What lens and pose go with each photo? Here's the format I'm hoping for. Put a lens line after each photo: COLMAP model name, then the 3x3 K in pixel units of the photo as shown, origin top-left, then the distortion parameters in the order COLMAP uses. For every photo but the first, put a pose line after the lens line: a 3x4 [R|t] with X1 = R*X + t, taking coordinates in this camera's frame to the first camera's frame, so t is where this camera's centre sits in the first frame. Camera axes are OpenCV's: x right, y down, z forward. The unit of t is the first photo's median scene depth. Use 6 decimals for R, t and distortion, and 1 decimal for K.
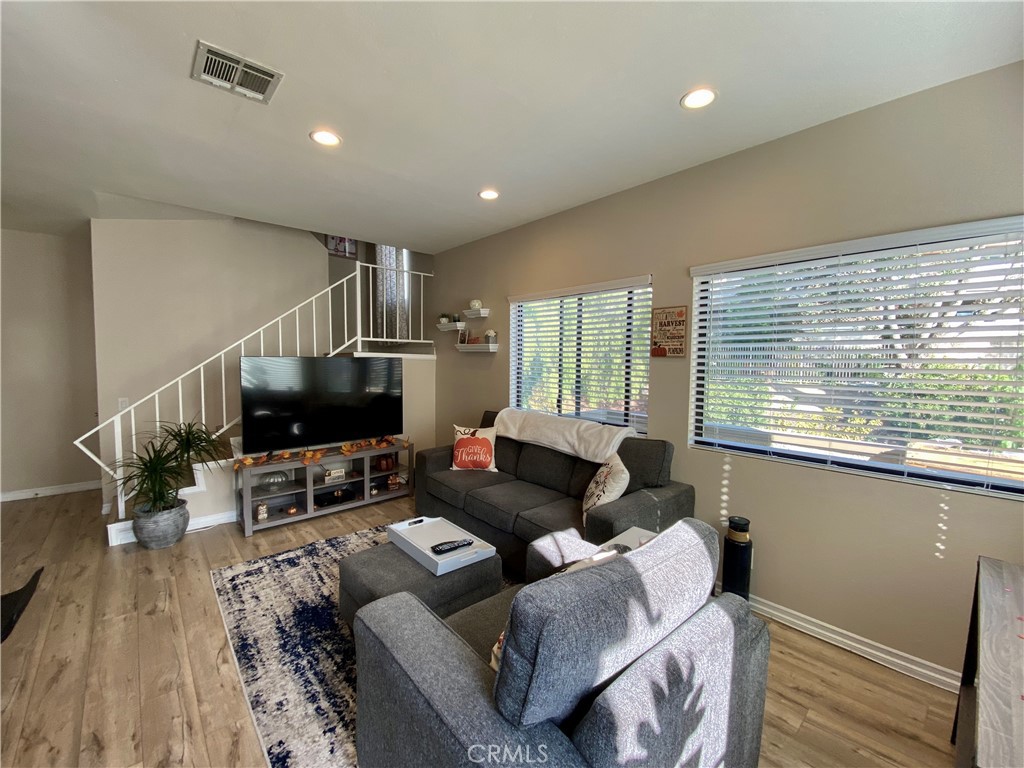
lens RADIAL K [[413.4, 0, 508.9], [0, 413.4, 382.1], [0, 0, 1]] dist [0.021023, -0.022651]
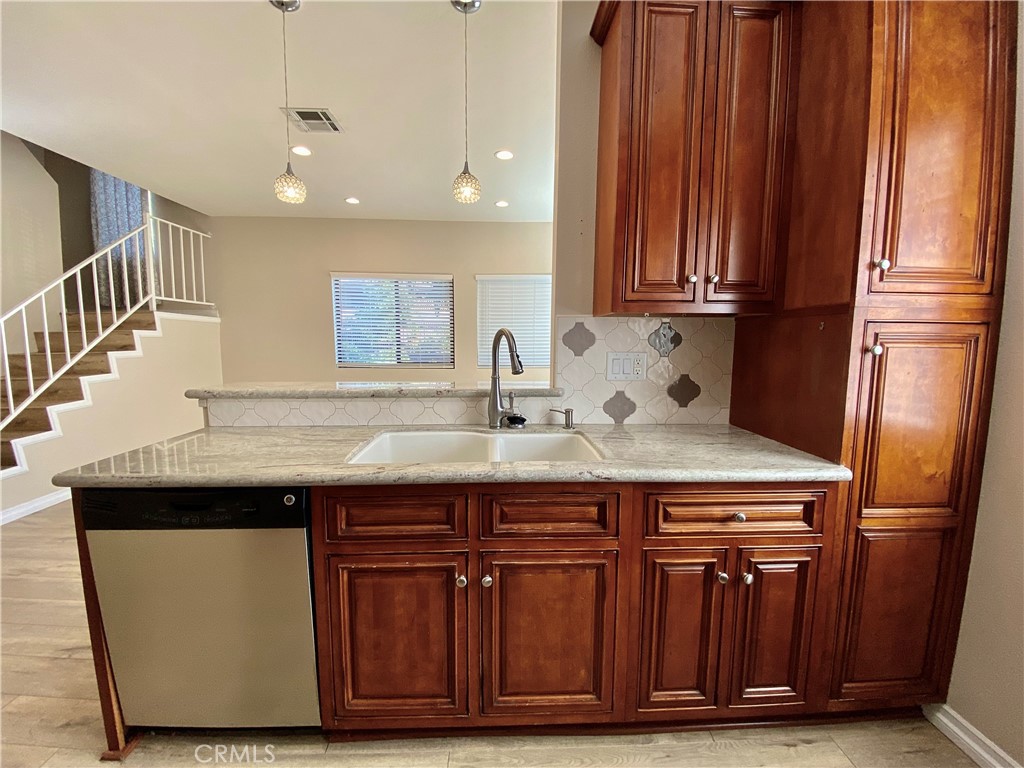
lens RADIAL K [[418.9, 0, 512.0], [0, 418.9, 384.0], [0, 0, 1]] dist [-0.000399, -0.014306]
pose [[0.636378, -0.082141, 0.766992, -0.937486], [0.041051, 0.996512, 0.072661, 0.088972], [-0.770285, -0.014754, 0.637530, -0.351776]]
